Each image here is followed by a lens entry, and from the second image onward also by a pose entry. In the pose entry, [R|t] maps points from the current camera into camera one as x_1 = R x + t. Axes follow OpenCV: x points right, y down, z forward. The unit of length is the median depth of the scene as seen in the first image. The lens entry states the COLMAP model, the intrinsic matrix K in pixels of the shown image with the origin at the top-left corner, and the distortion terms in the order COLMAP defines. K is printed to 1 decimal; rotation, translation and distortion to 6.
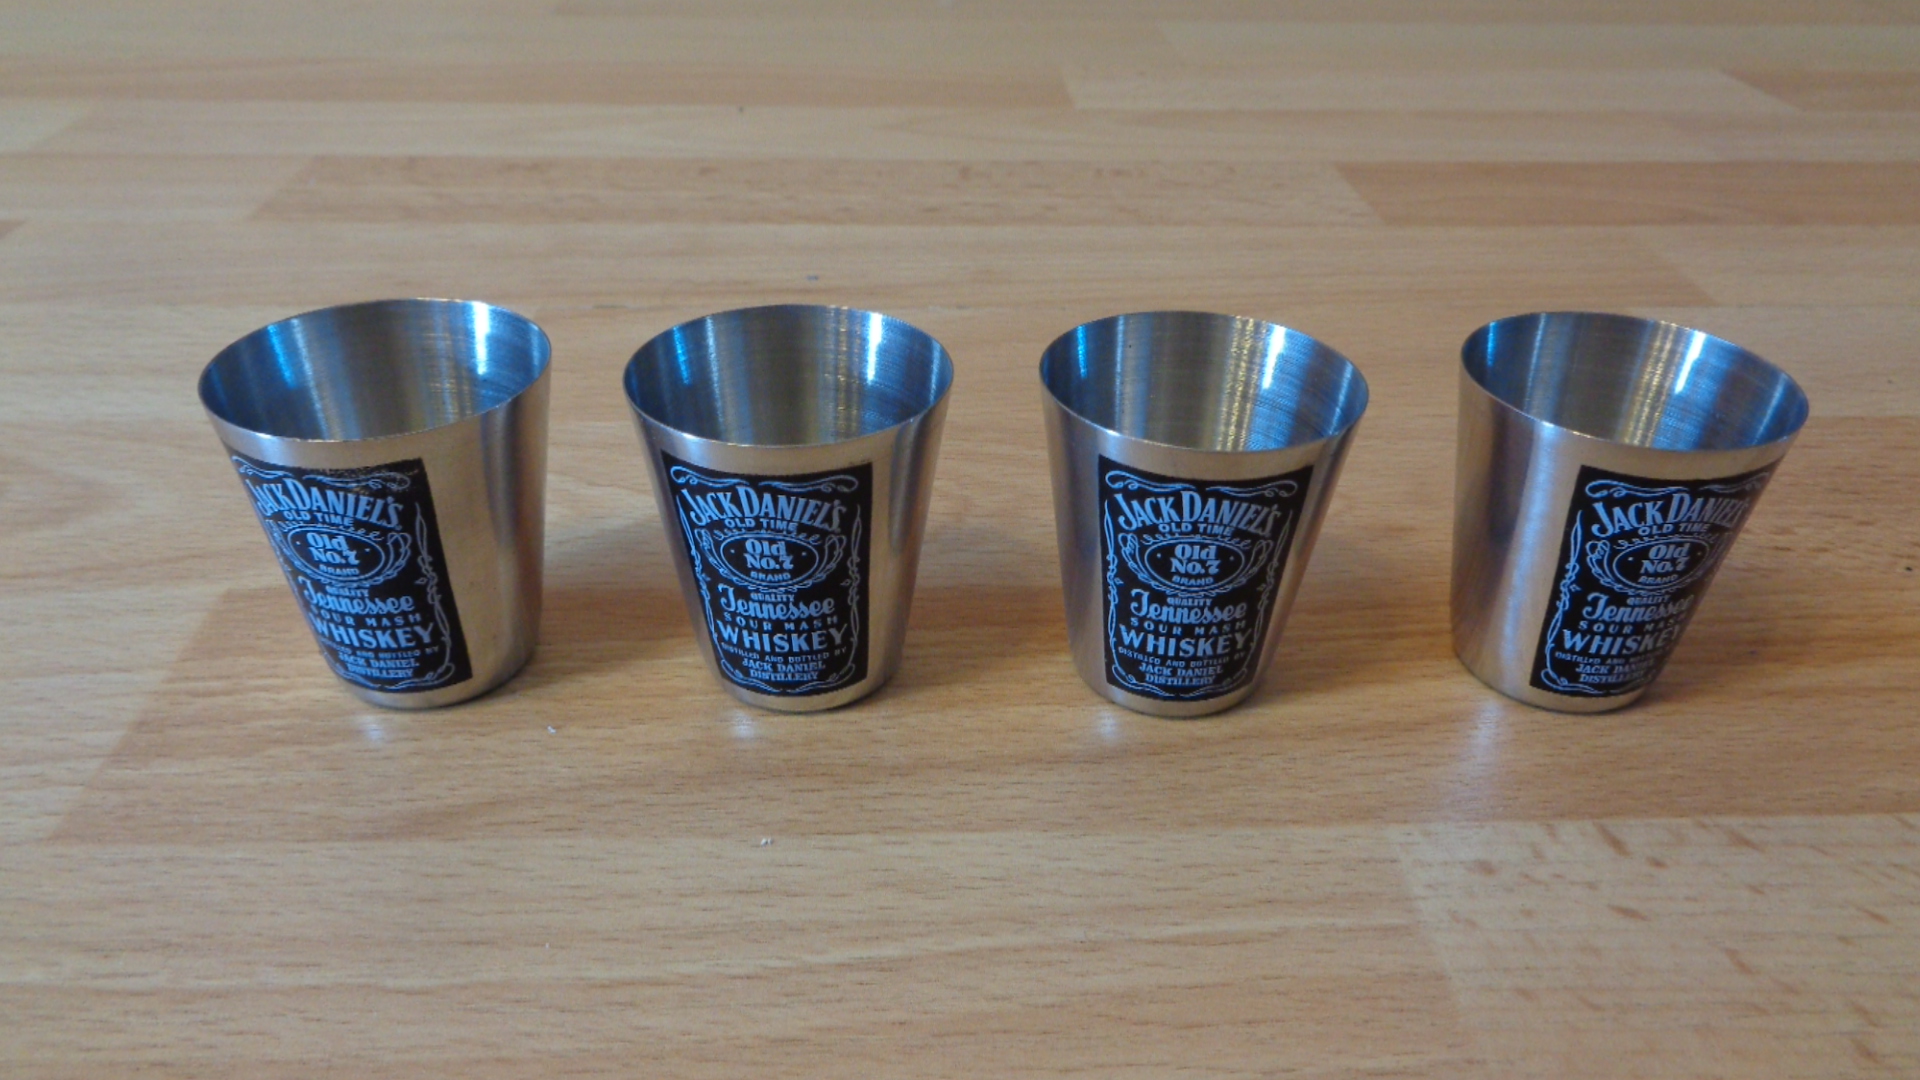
lens RADIAL K [[1441.2, 0, 972.2], [0, 1441.2, 543.5], [0, 0, 1]] dist [-0.020008, 0.011770]
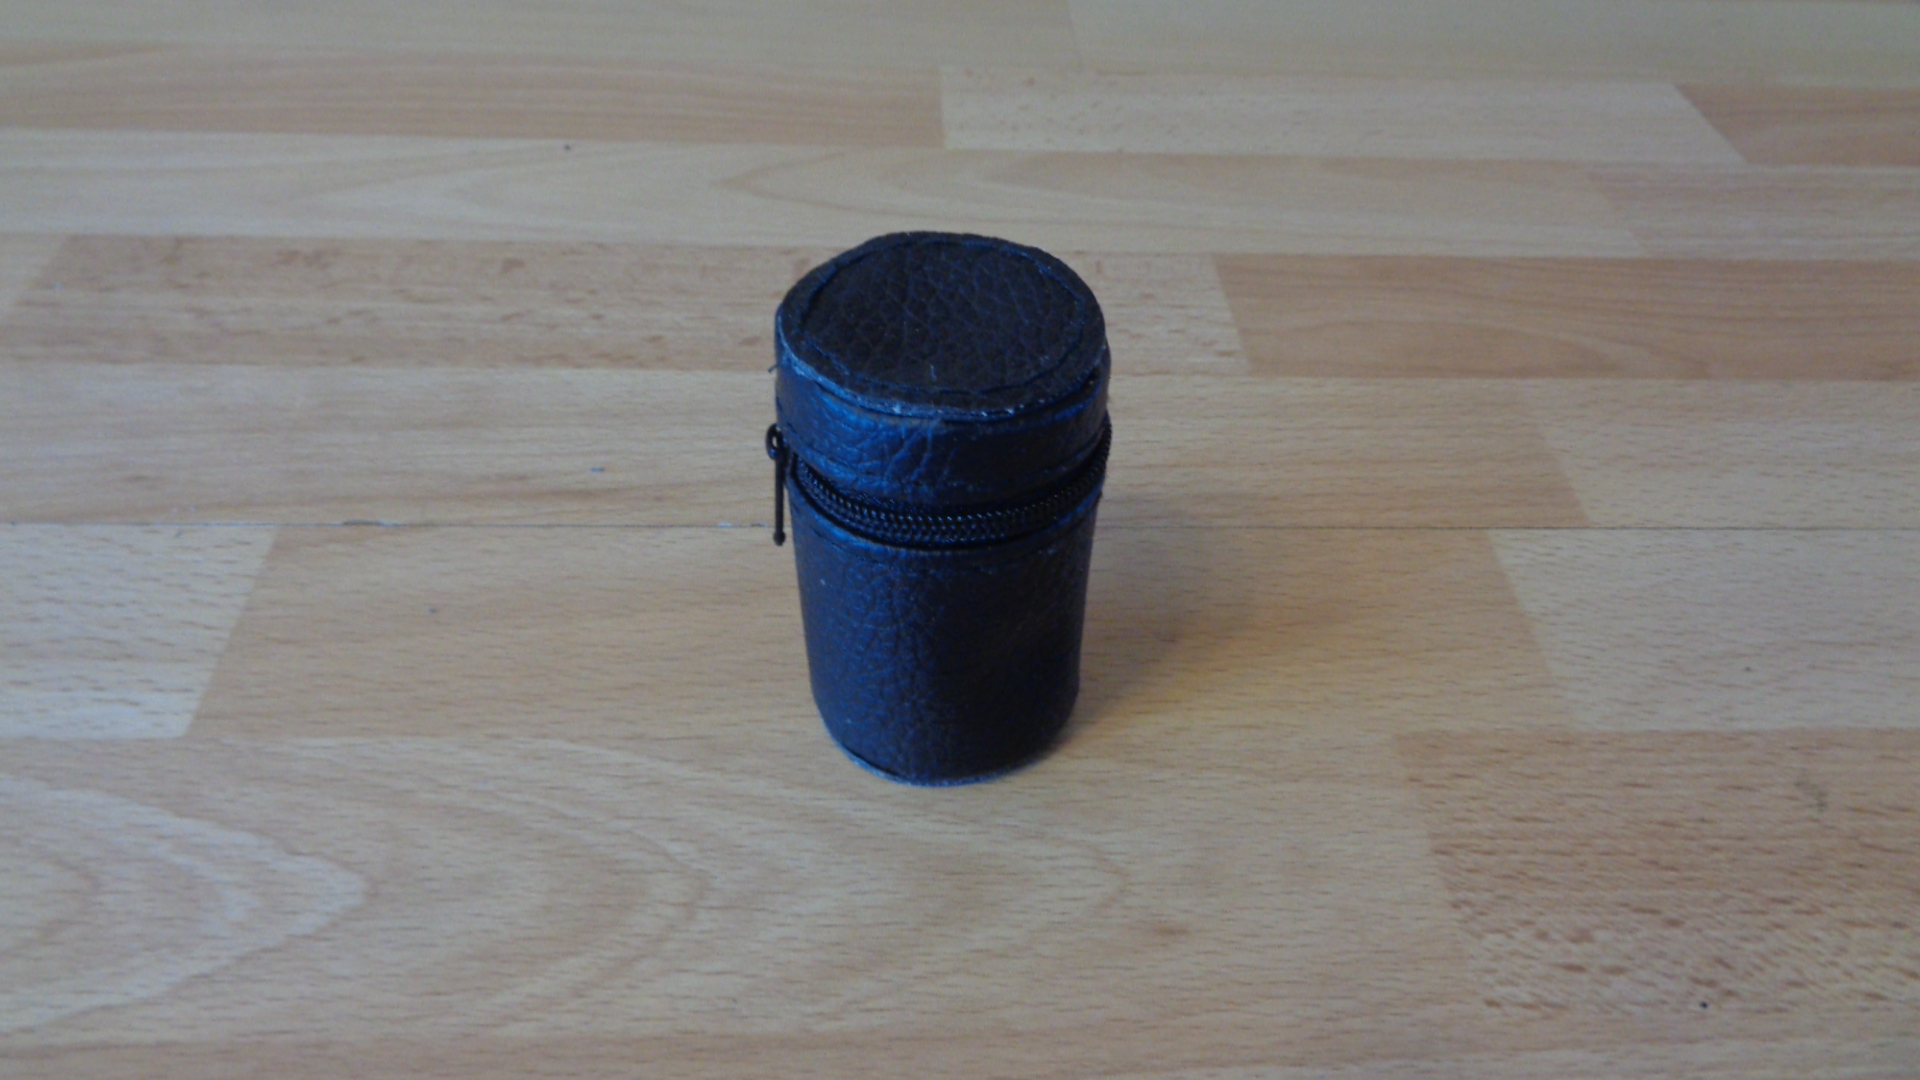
lens RADIAL K [[1441.2, 0, 978.5], [0, 1441.2, 536.4], [0, 0, 1]] dist [-0.020008, 0.011770]
pose [[0.999551, 0.021733, 0.020636, 0.192884], [-0.024983, 0.984576, 0.173164, -0.533988], [-0.016554, -0.173602, 0.984677, 0.175763]]
